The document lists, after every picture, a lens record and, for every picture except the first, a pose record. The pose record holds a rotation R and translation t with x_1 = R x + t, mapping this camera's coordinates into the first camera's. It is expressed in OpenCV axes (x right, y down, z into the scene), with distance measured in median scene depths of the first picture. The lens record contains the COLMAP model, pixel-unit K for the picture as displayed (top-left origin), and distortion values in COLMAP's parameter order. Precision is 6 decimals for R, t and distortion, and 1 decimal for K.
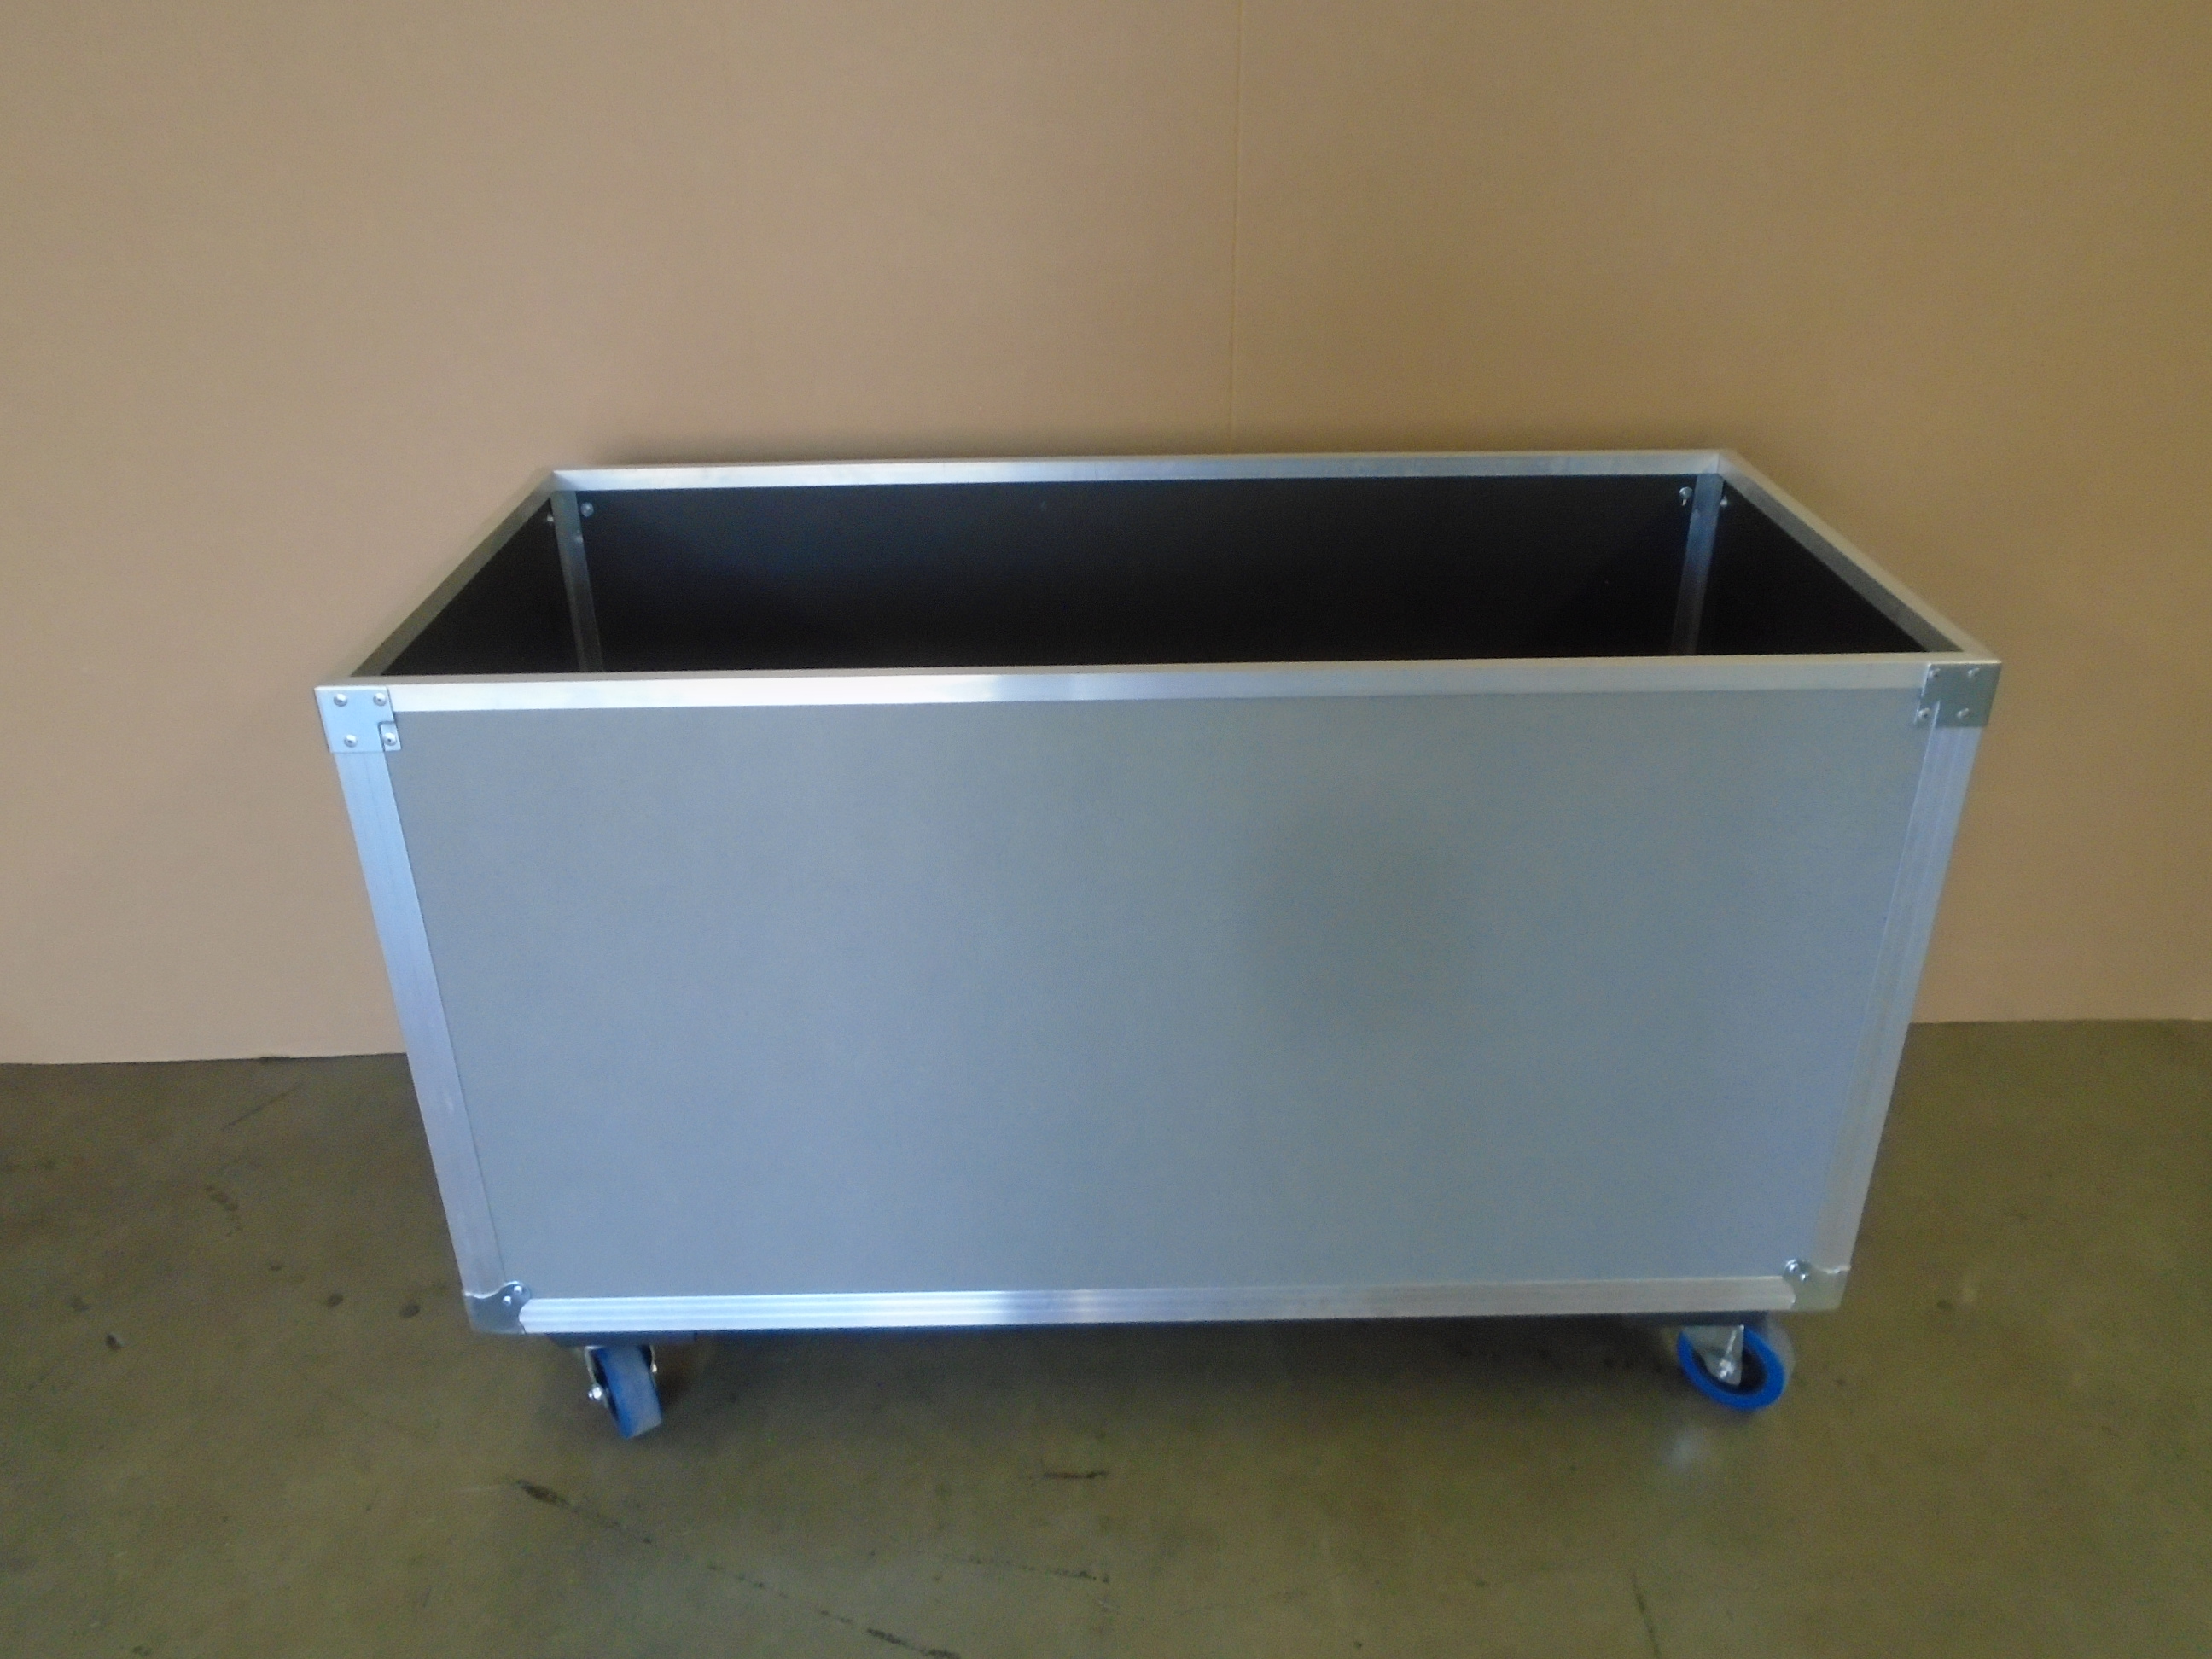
lens RADIAL K [[1707.3, 0, 1106.0], [0, 1707.3, 829.5], [0, 0, 1]] dist [0.000481, -0.008570]
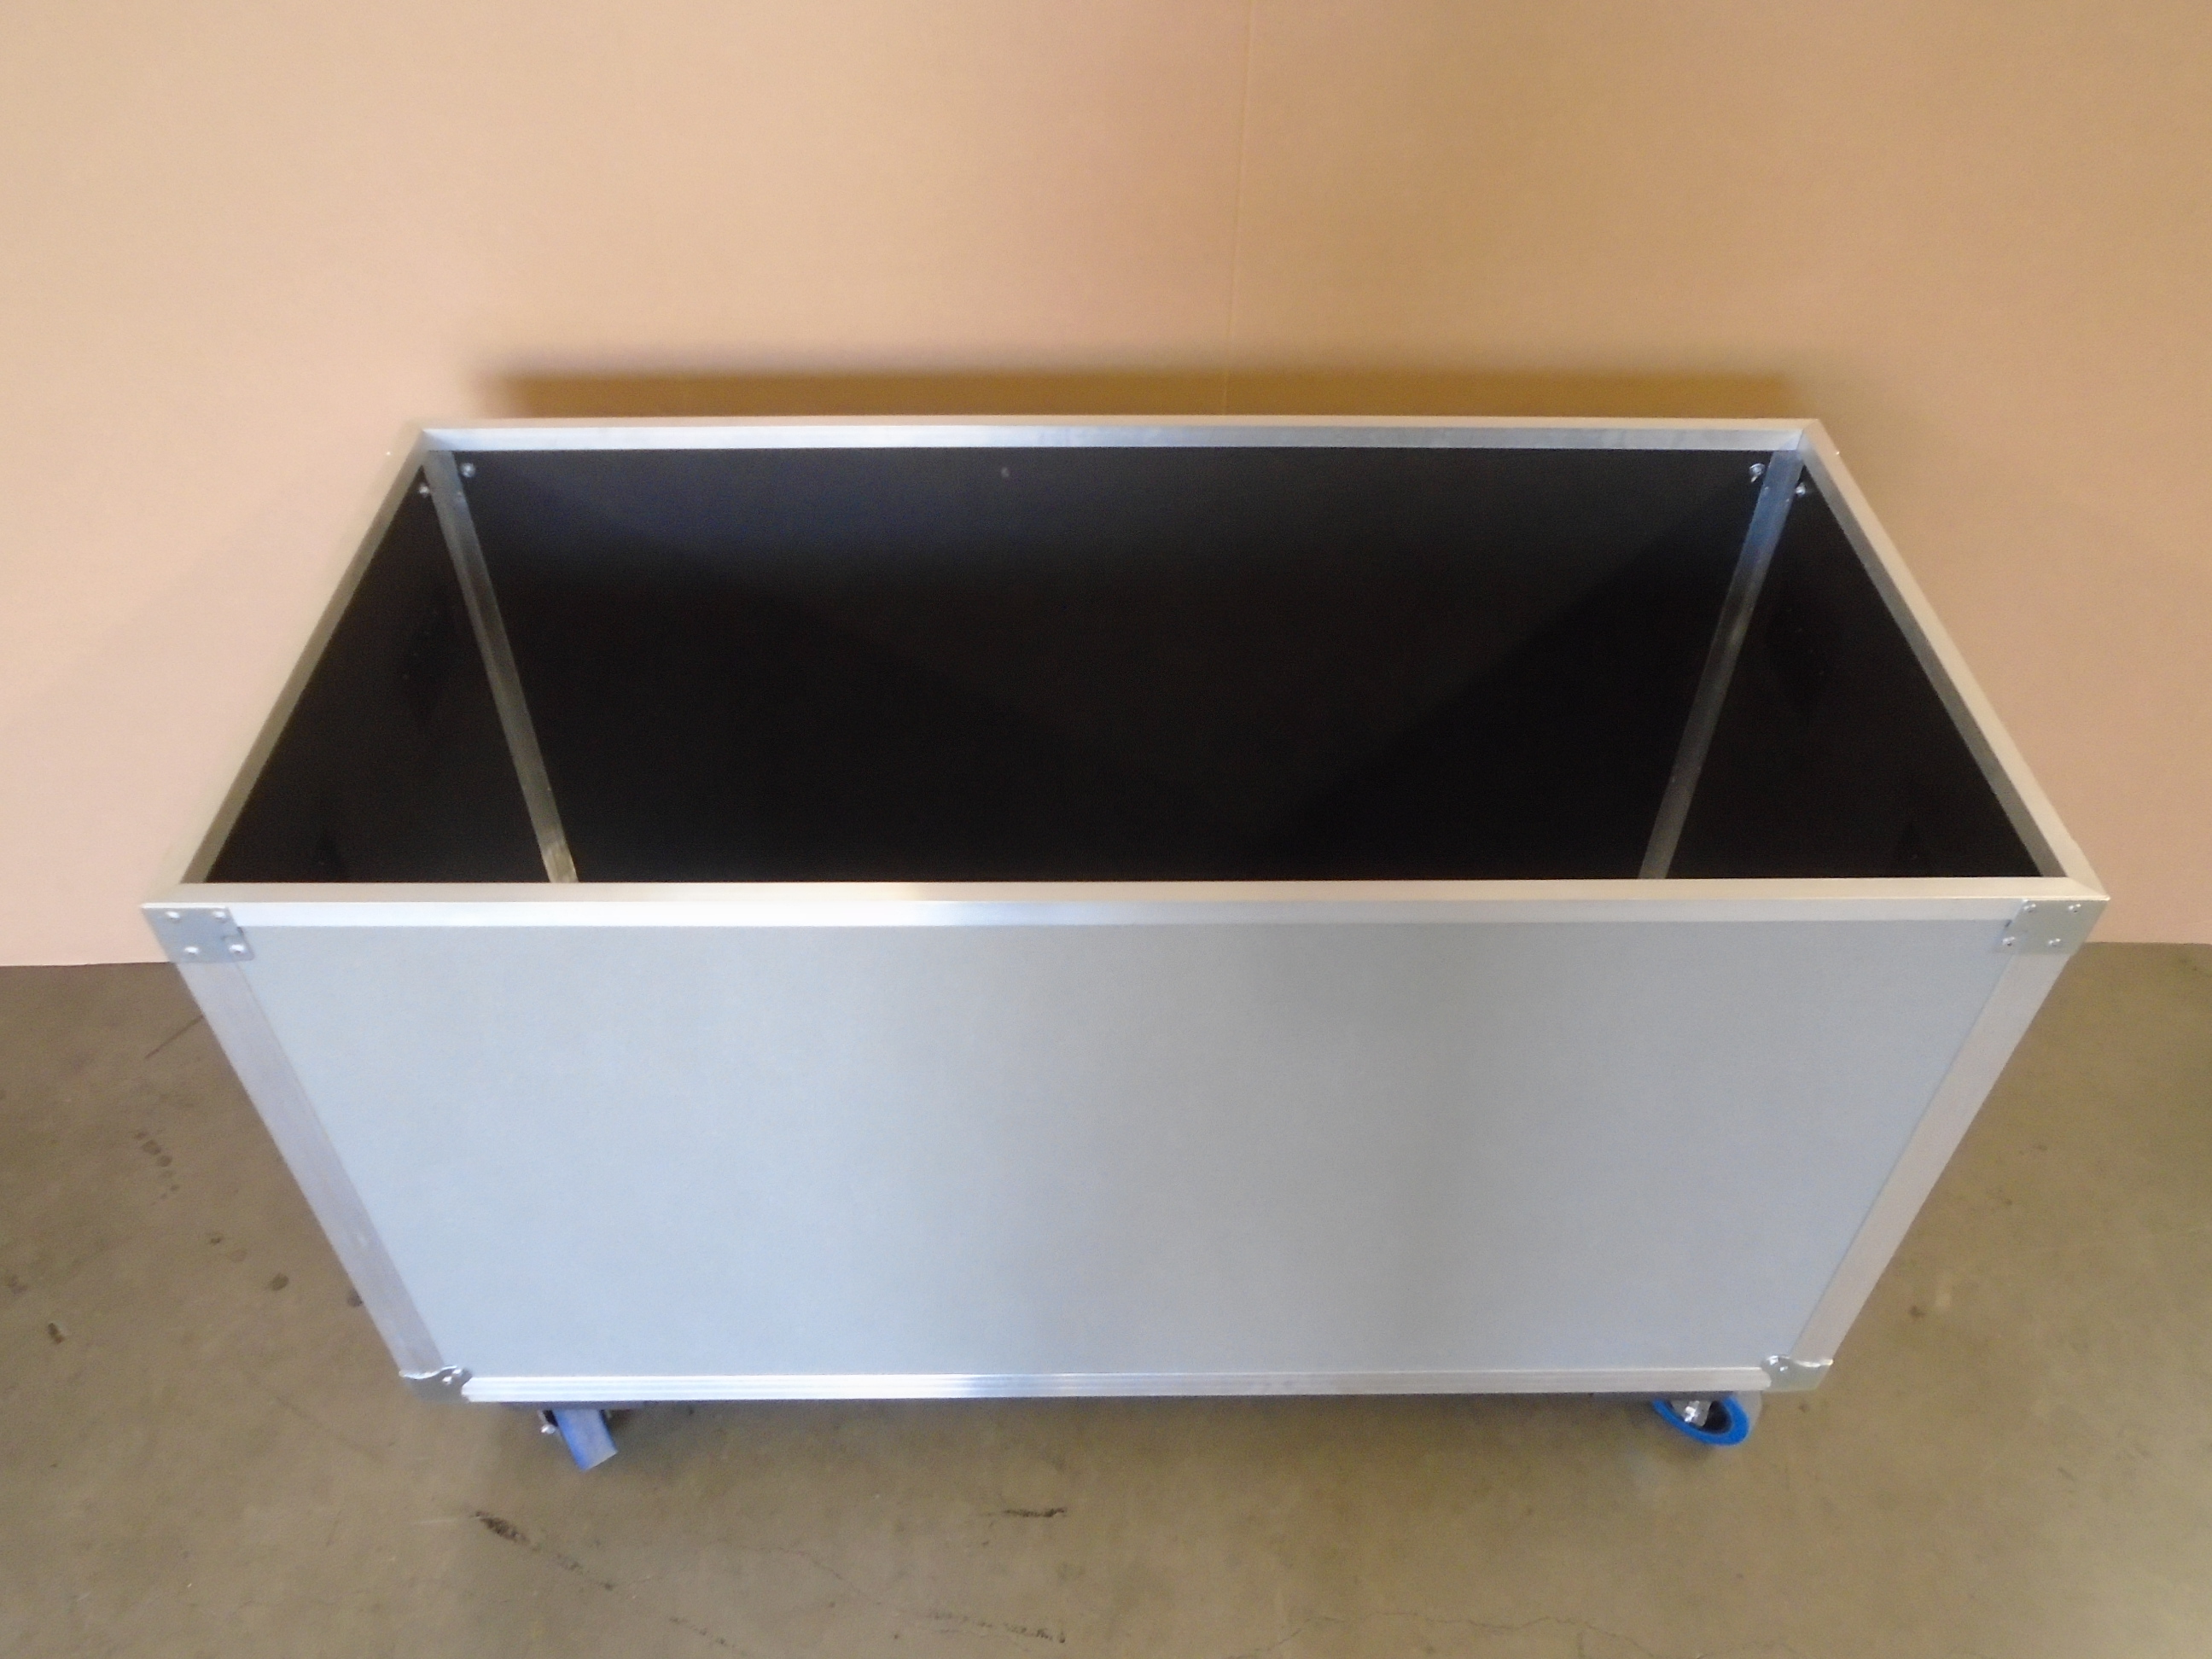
lens RADIAL K [[1707.3, 0, 1106.0], [0, 1707.3, 829.5], [0, 0, 1]] dist [0.000481, -0.008570]
pose [[0.999826, 0.013679, 0.012694, 0.005777], [-0.016652, 0.961013, 0.276001, -0.285762], [-0.008423, -0.276164, 0.961073, 0.147433]]
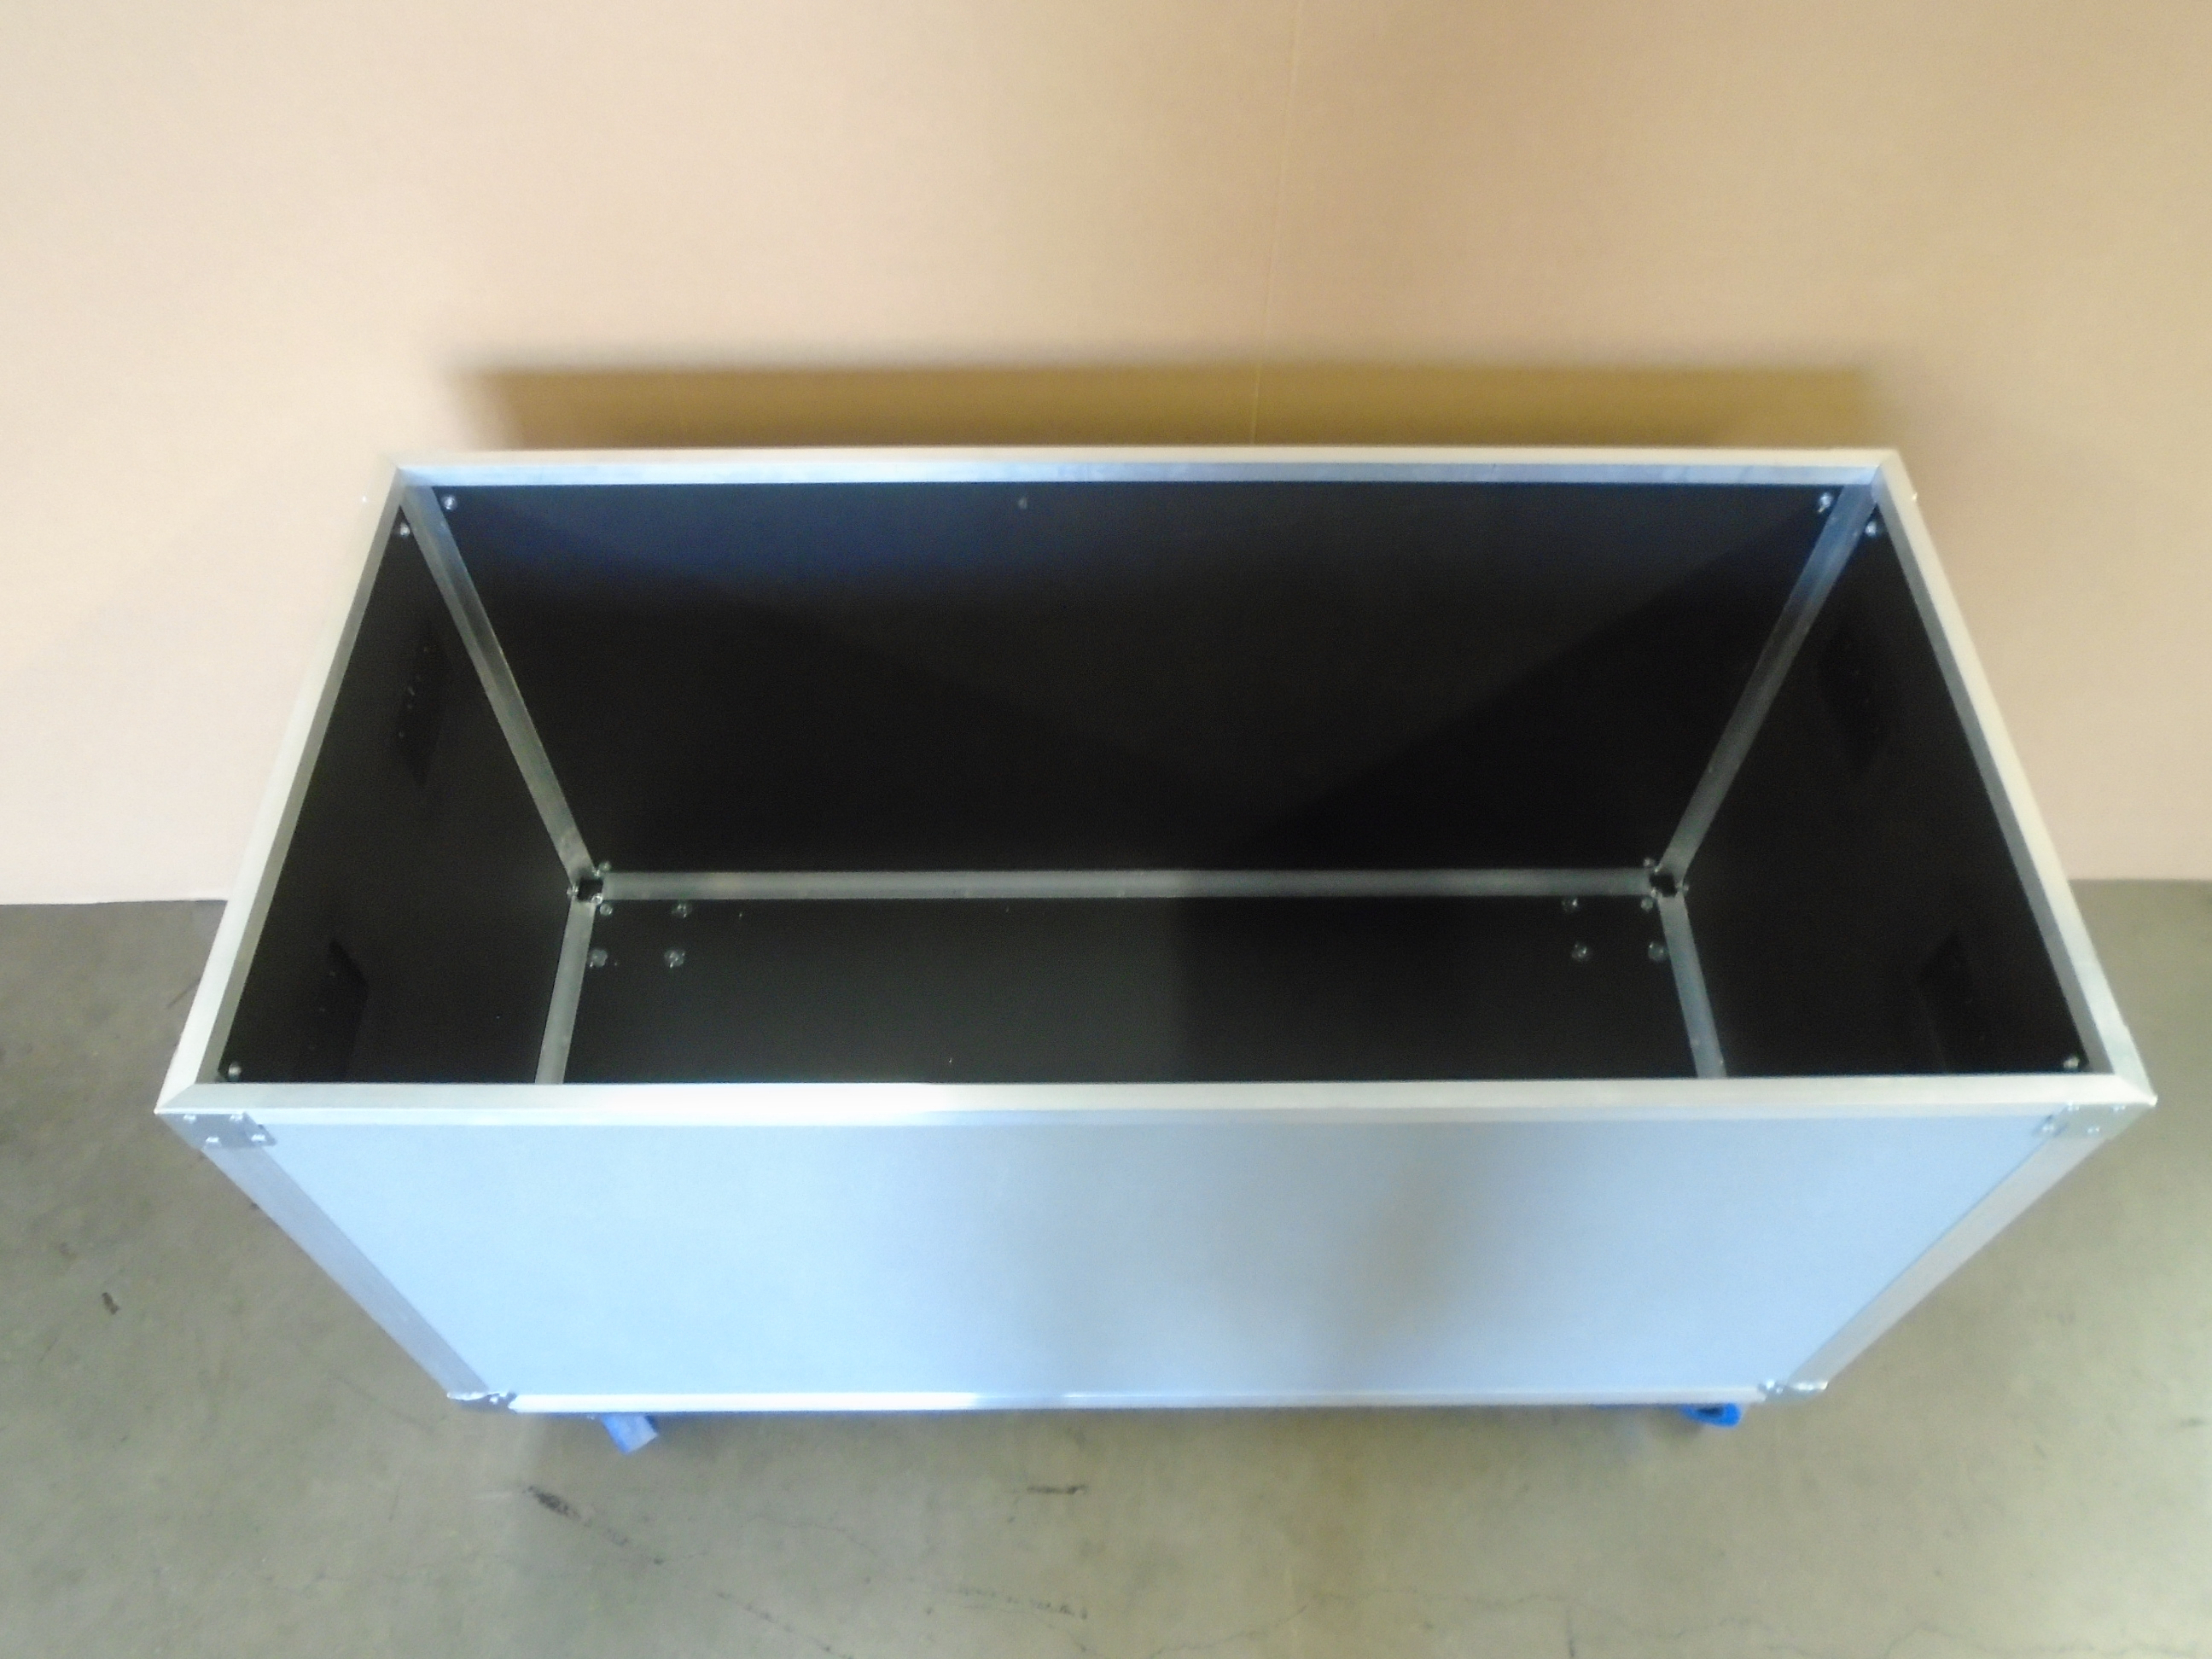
lens RADIAL K [[1707.3, 0, 1106.0], [0, 1707.3, 829.5], [0, 0, 1]] dist [0.000481, -0.008570]
pose [[0.999811, 0.013470, 0.014023, -0.008006], [-0.018399, 0.888646, 0.458225, -0.472697], [-0.006290, -0.458396, 0.888726, 0.247035]]
